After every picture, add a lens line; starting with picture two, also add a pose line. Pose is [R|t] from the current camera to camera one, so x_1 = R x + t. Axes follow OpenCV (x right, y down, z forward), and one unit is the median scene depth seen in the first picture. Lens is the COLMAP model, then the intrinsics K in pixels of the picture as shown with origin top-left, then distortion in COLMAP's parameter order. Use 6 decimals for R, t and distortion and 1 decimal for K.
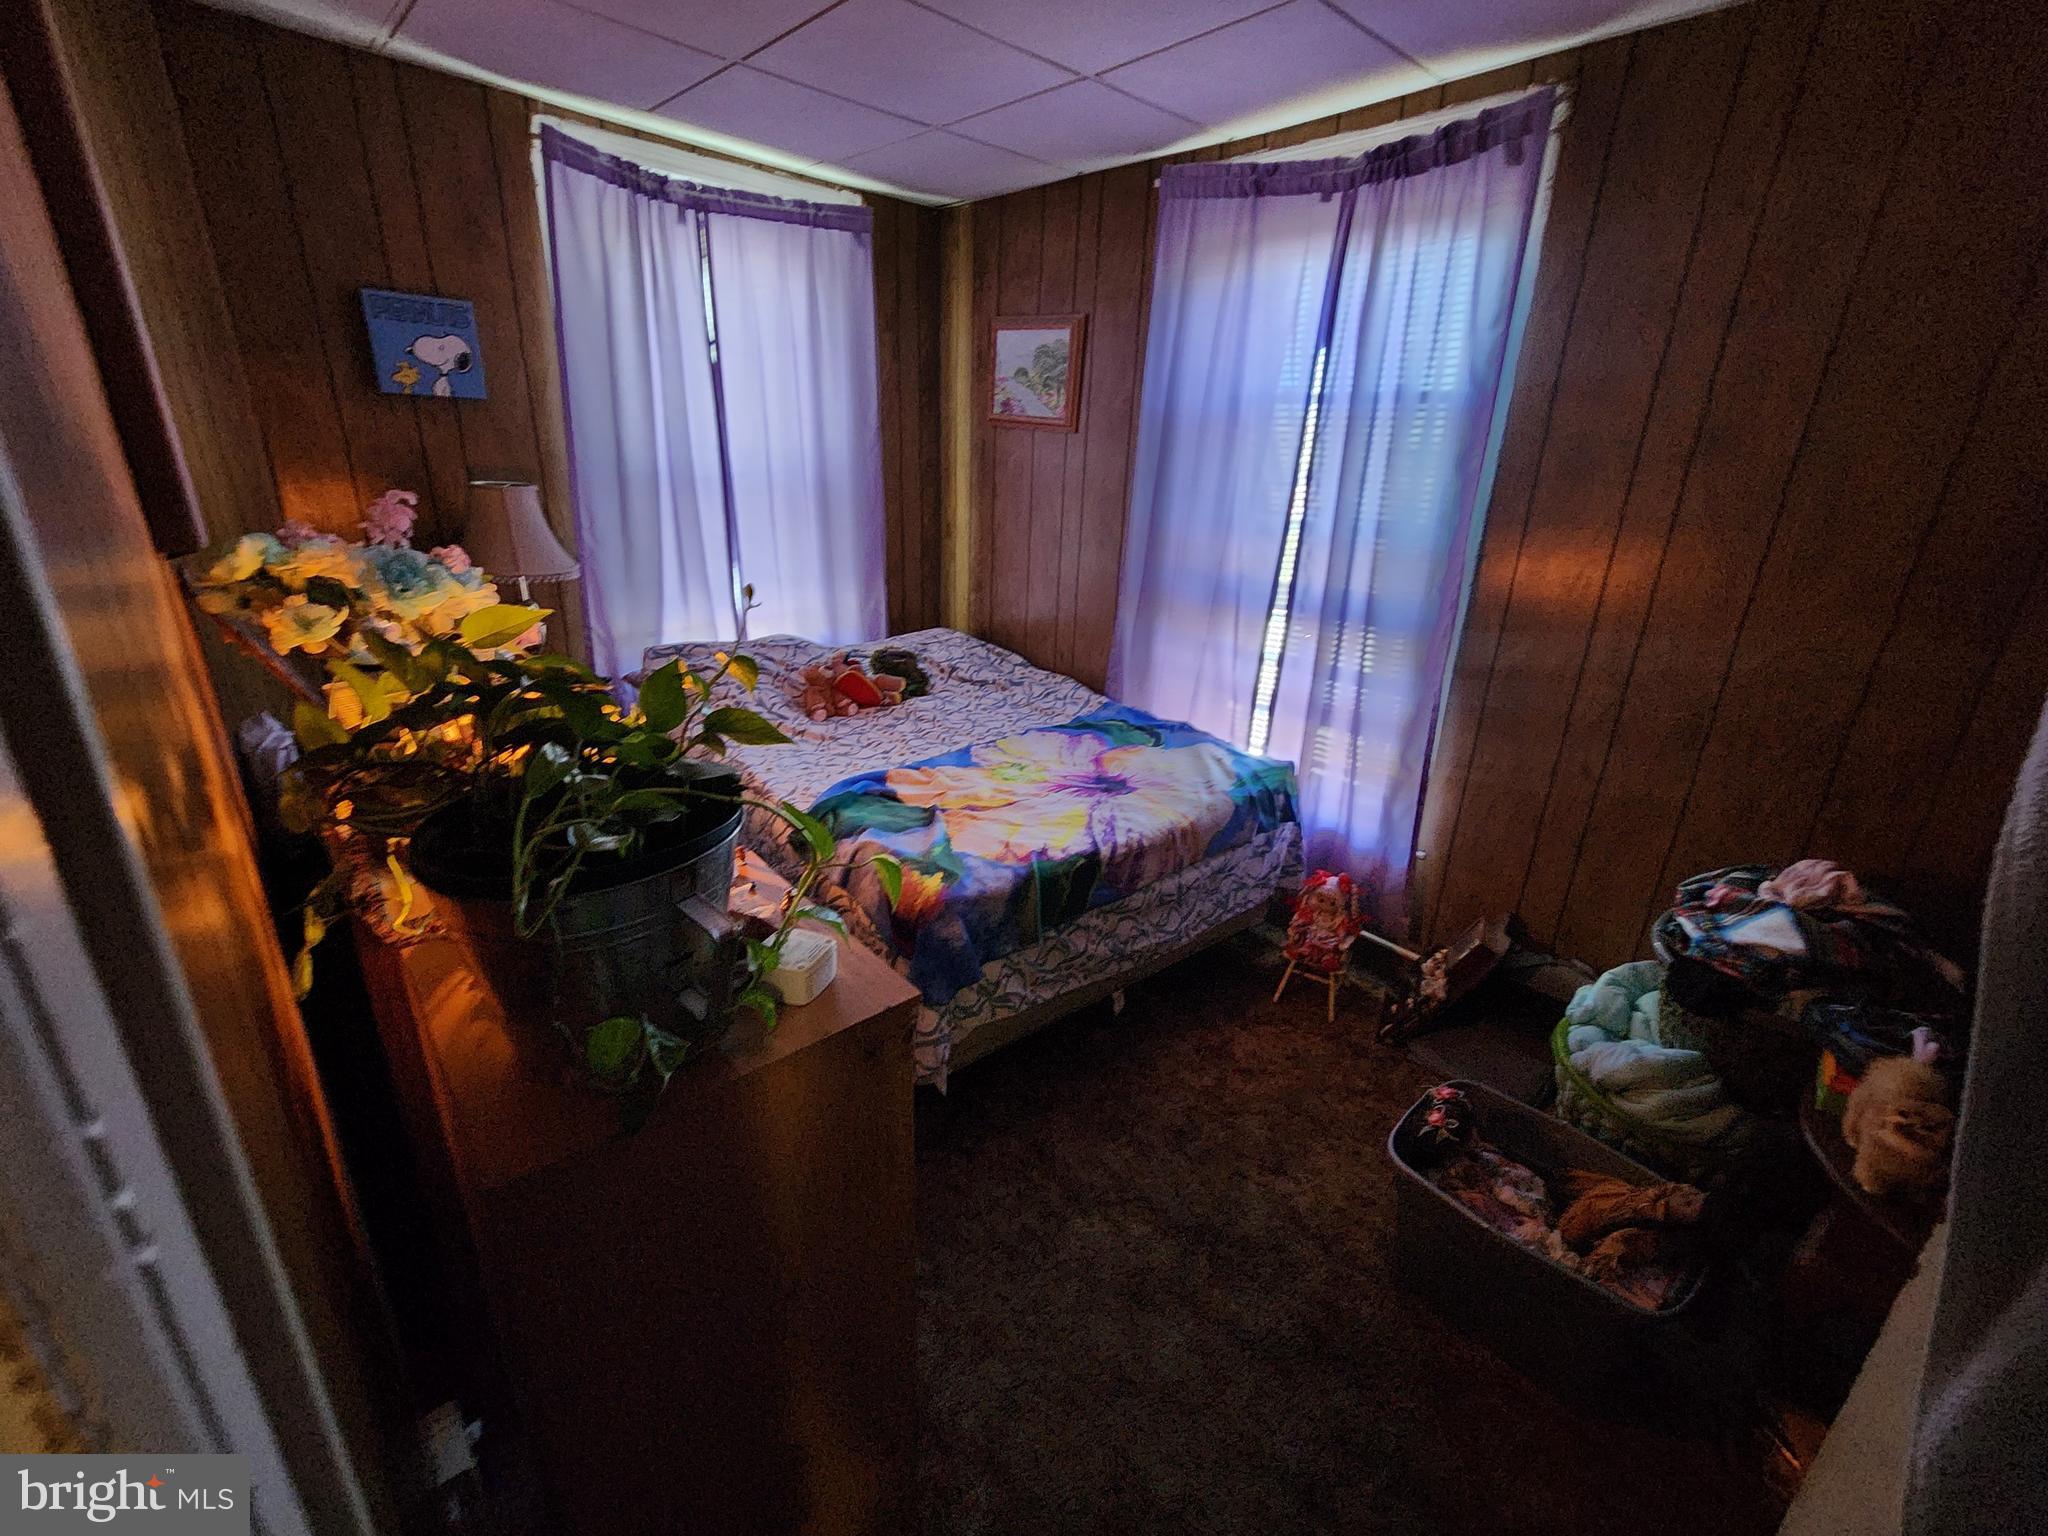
lens RADIAL K [[847.4, 0, 1042.4], [0, 847.4, 764.5], [0, 0, 1]] dist [-0.000481, 0.000020]
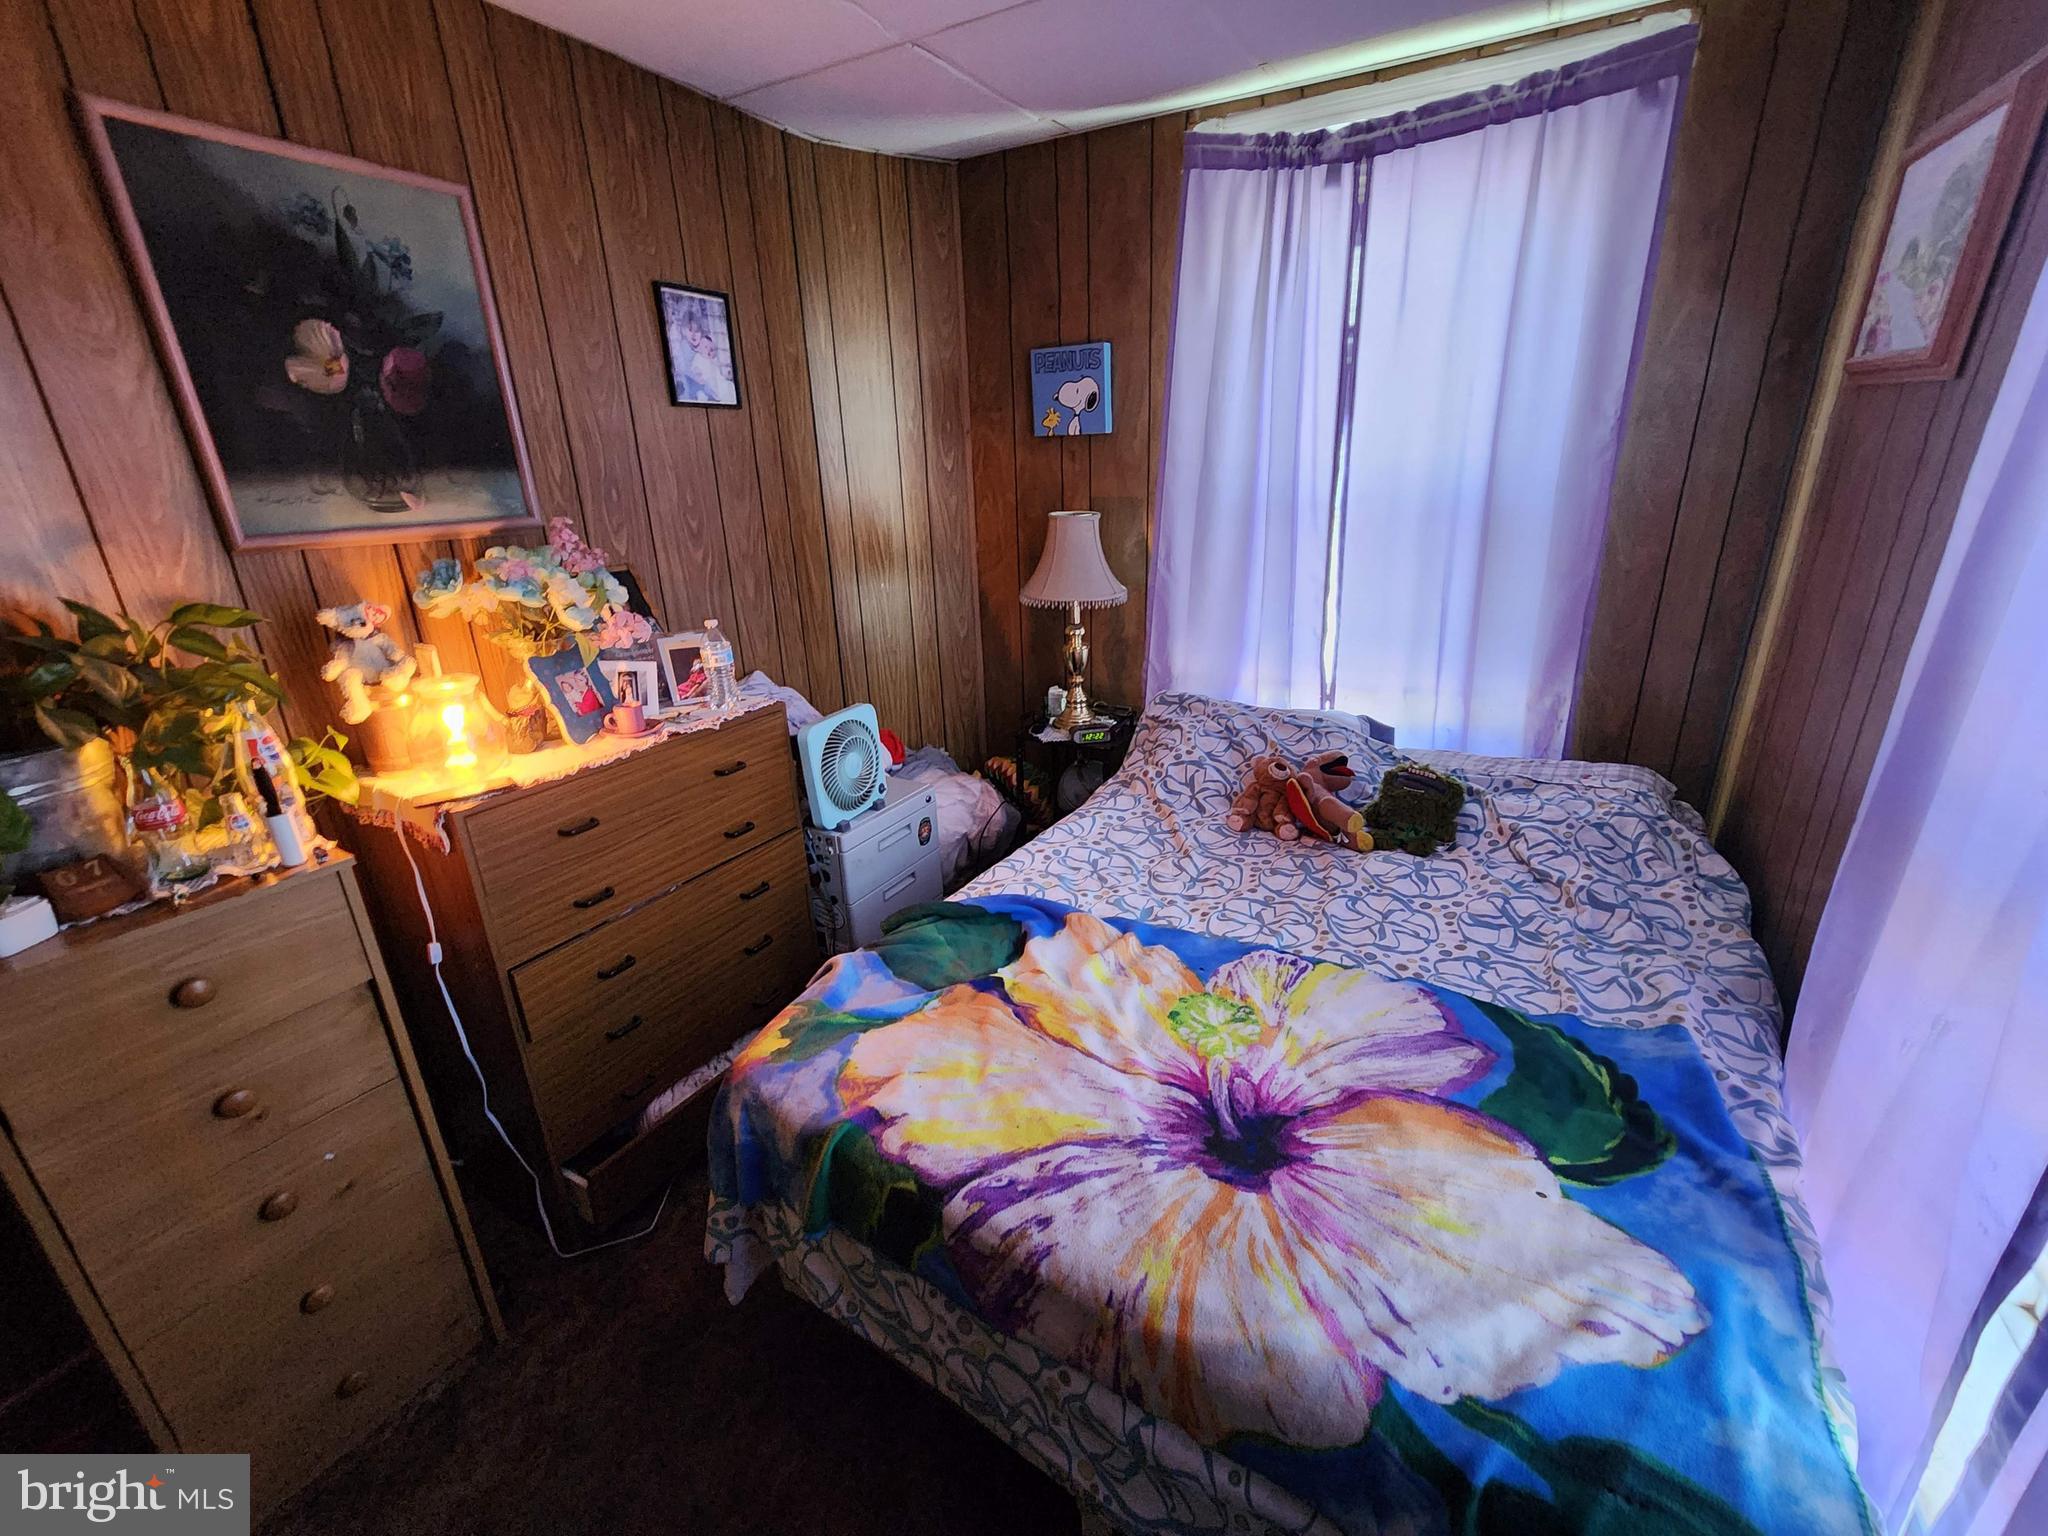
lens RADIAL K [[847.4, 0, 1034.4], [0, 847.4, 764.6], [0, 0, 1]] dist [-0.000481, 0.000020]
pose [[0.294181, 0.269451, -0.916981, 0.378411], [-0.296121, 0.937920, 0.180605, -0.201541], [0.908719, 0.218406, 0.355708, 0.611056]]
